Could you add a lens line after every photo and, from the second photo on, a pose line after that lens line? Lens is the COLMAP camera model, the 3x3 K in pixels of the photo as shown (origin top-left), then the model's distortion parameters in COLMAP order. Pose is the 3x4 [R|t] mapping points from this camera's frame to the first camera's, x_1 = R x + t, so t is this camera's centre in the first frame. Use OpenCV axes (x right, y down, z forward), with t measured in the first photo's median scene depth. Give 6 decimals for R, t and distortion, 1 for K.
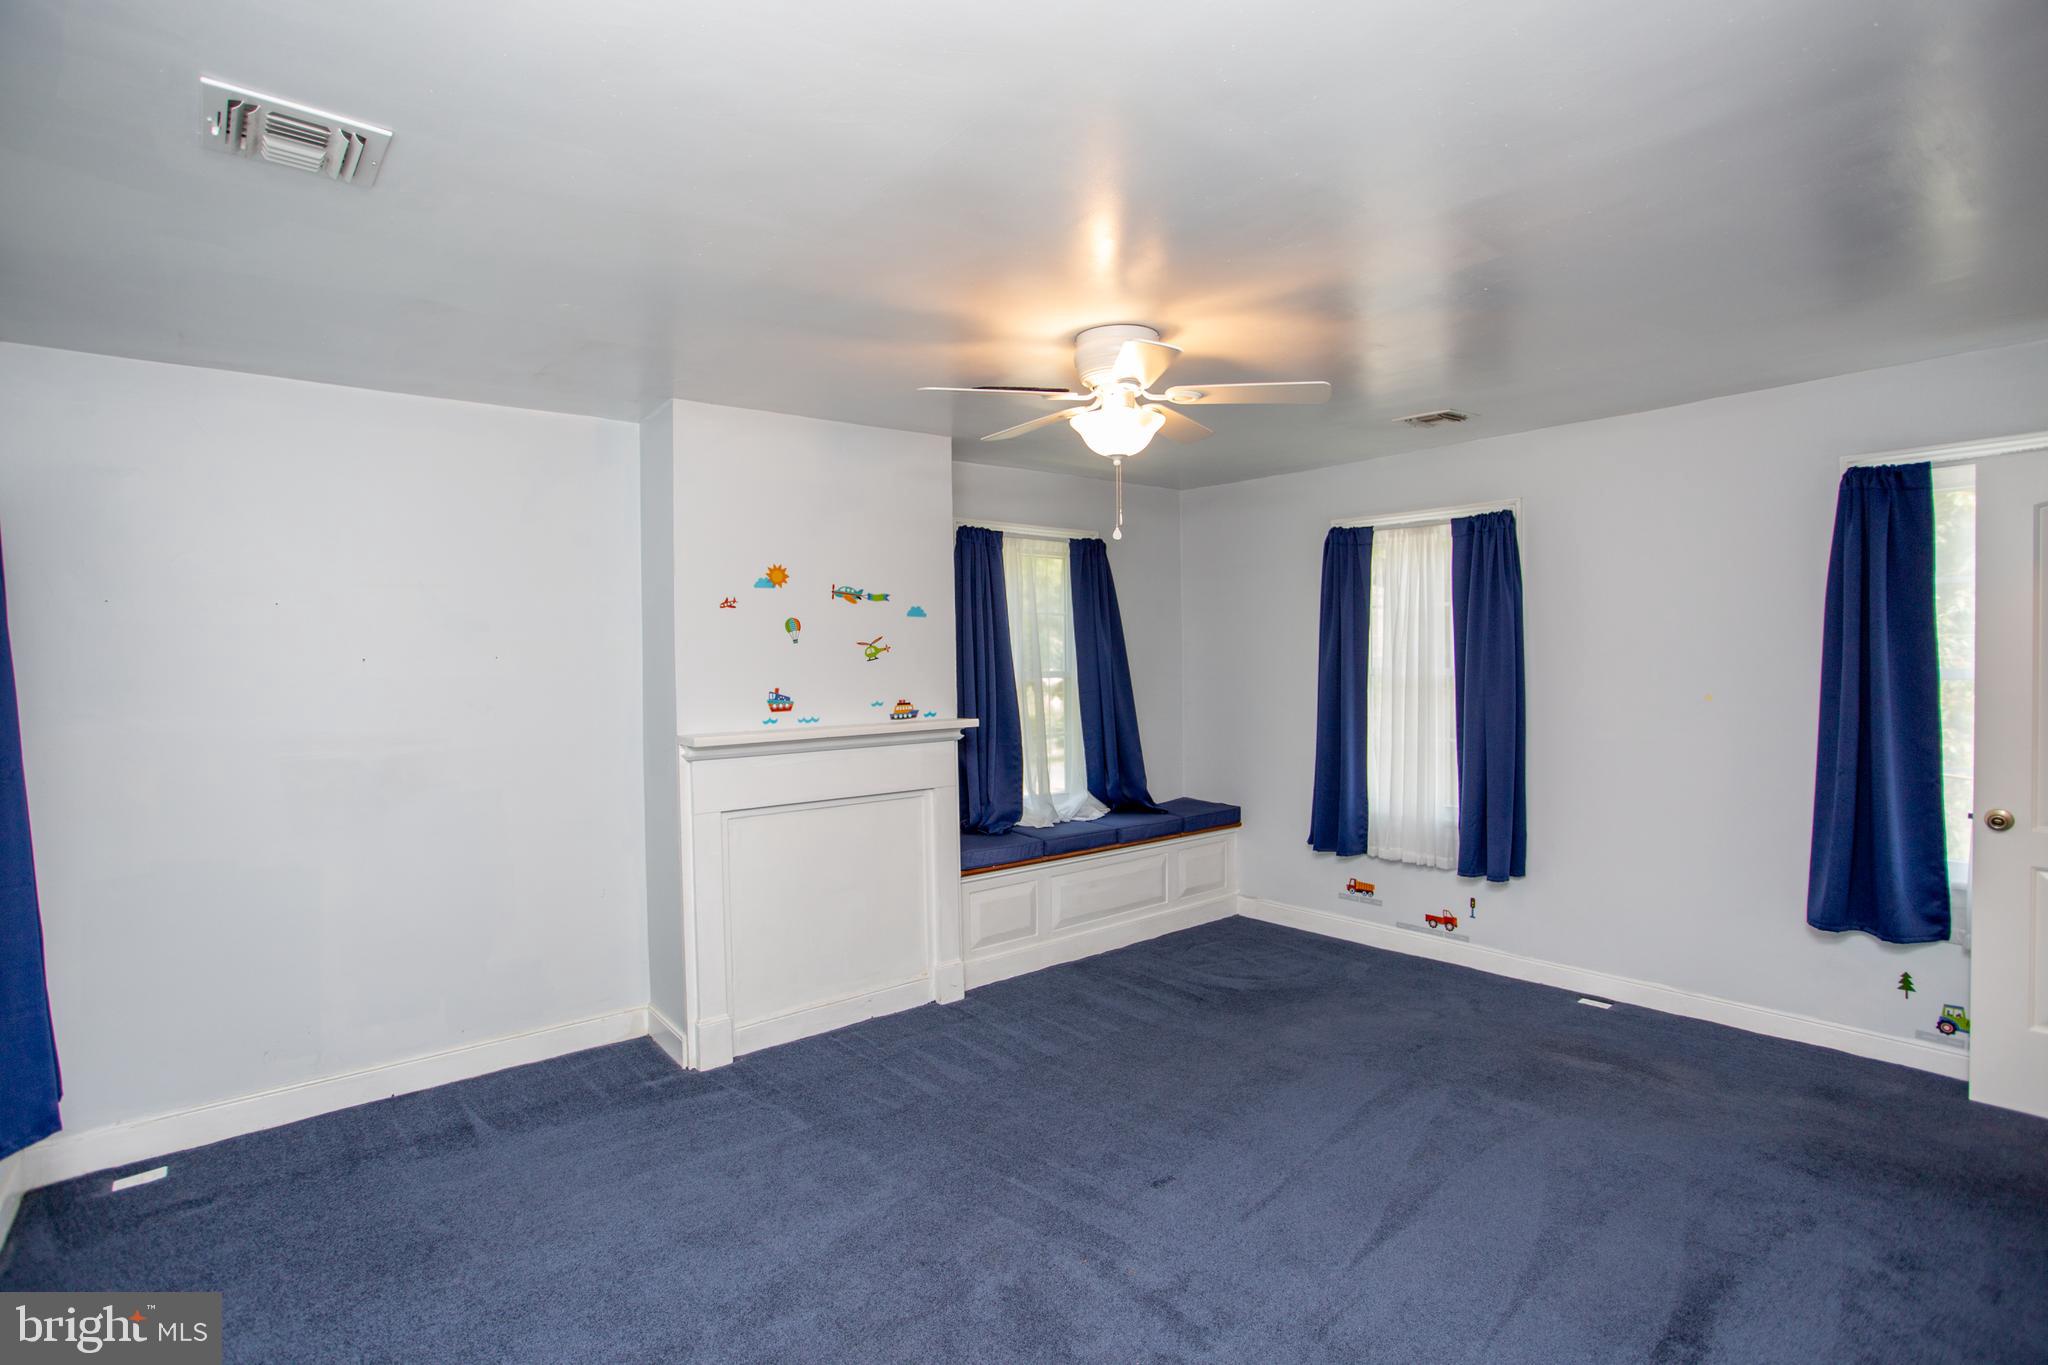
lens RADIAL K [[991.2, 0, 1019.5], [0, 991.2, 679.0], [0, 0, 1]] dist [-0.015907, 0.002751]
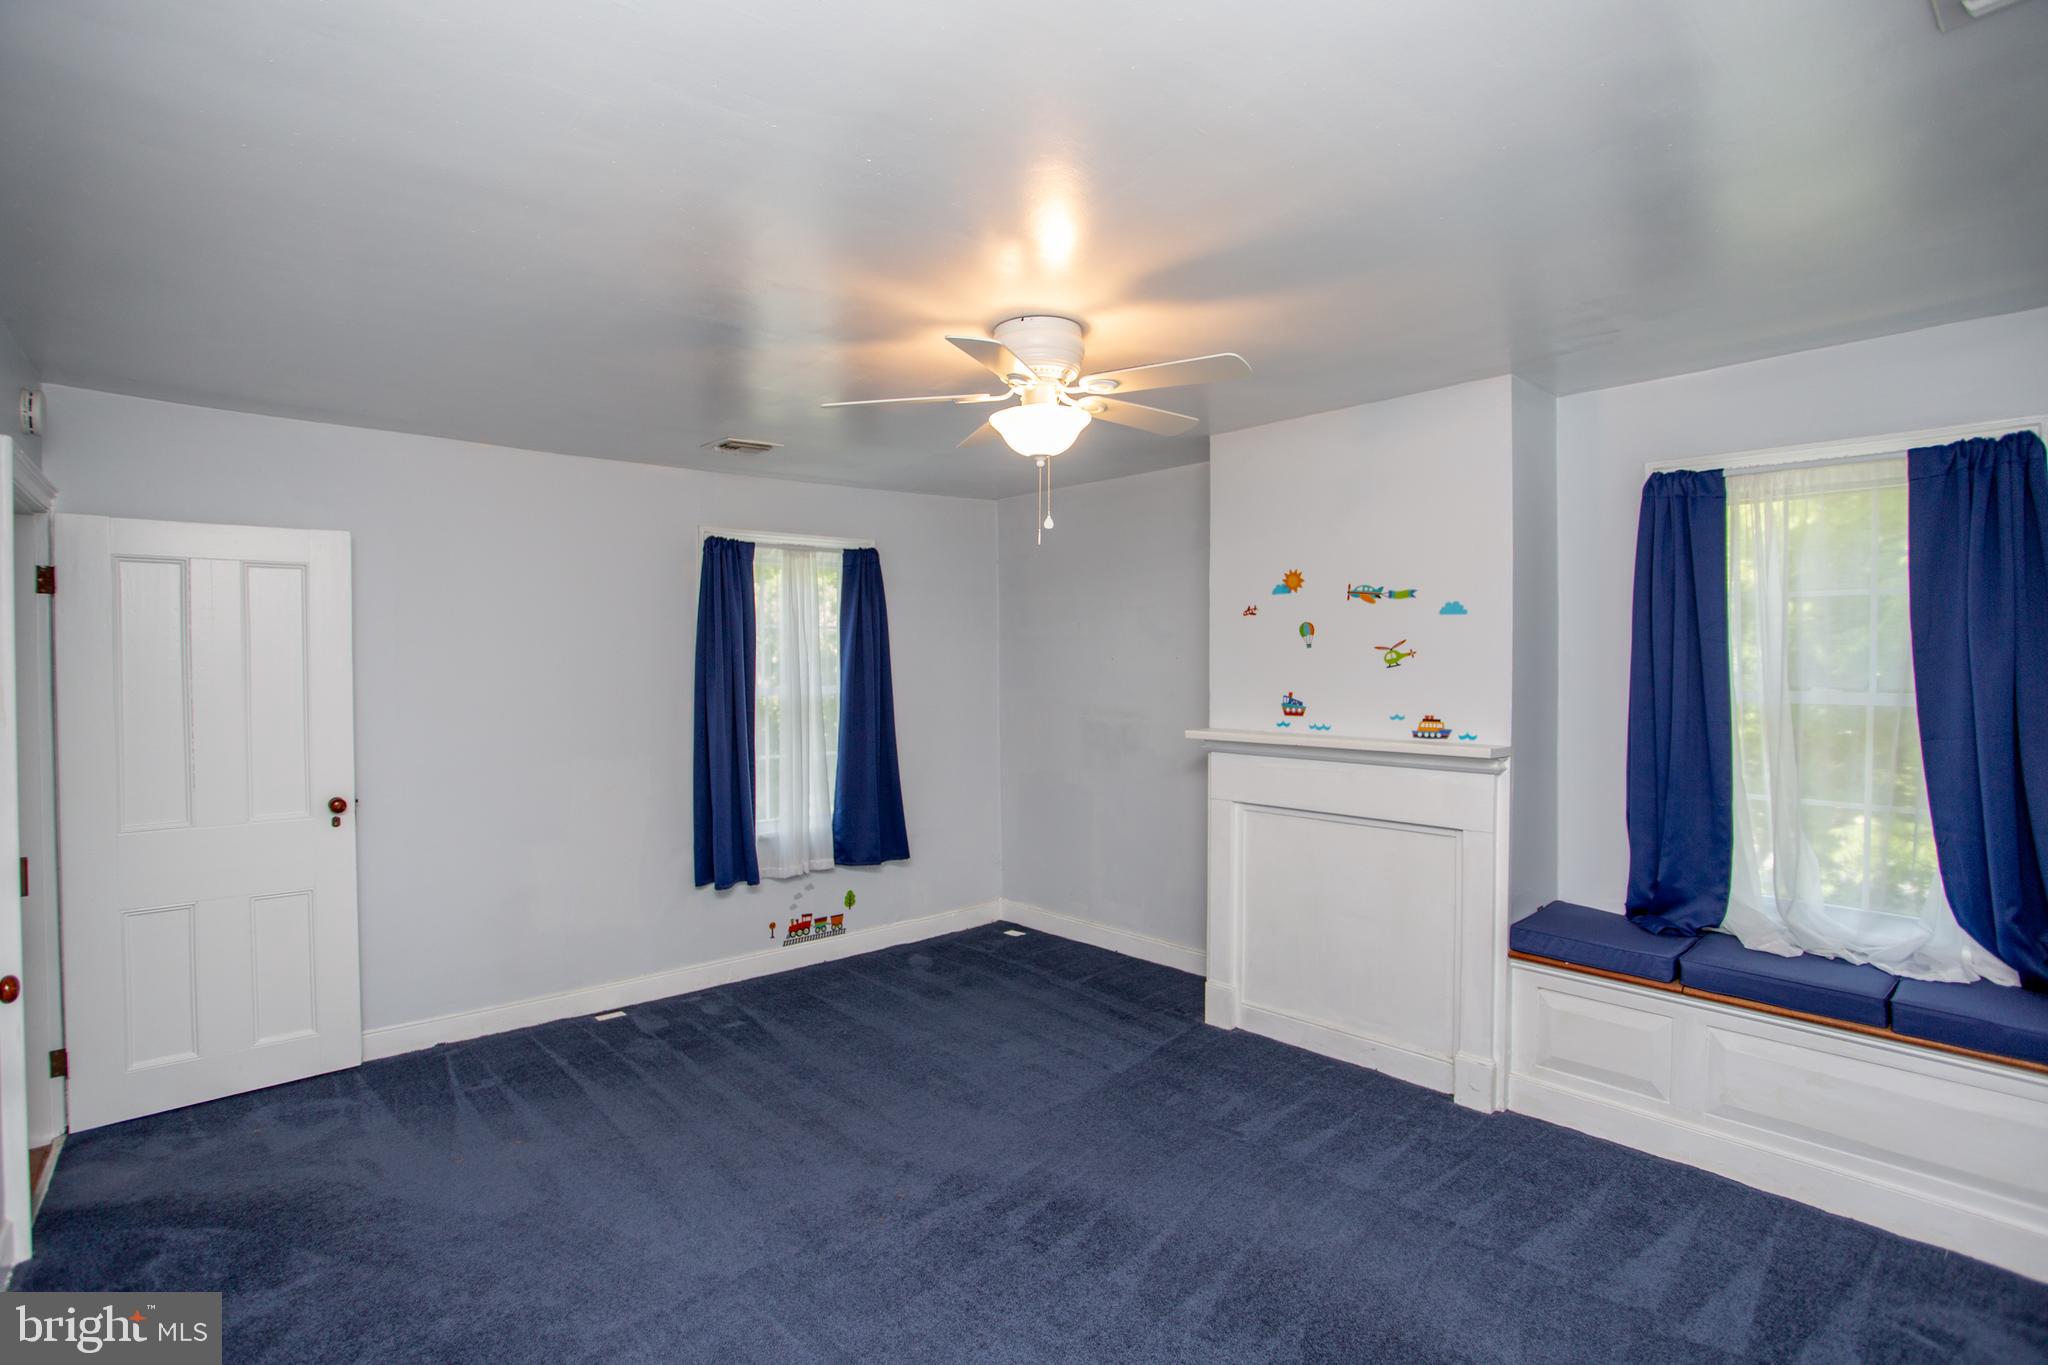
lens RADIAL K [[991.2, 0, 1019.1], [0, 991.2, 674.8], [0, 0, 1]] dist [-0.015907, 0.002751]
pose [[0.071477, 0.032445, -0.996914, 0.707433], [-0.022589, 0.999267, 0.030902, -0.031994], [0.997186, 0.020310, 0.072158, 0.619029]]
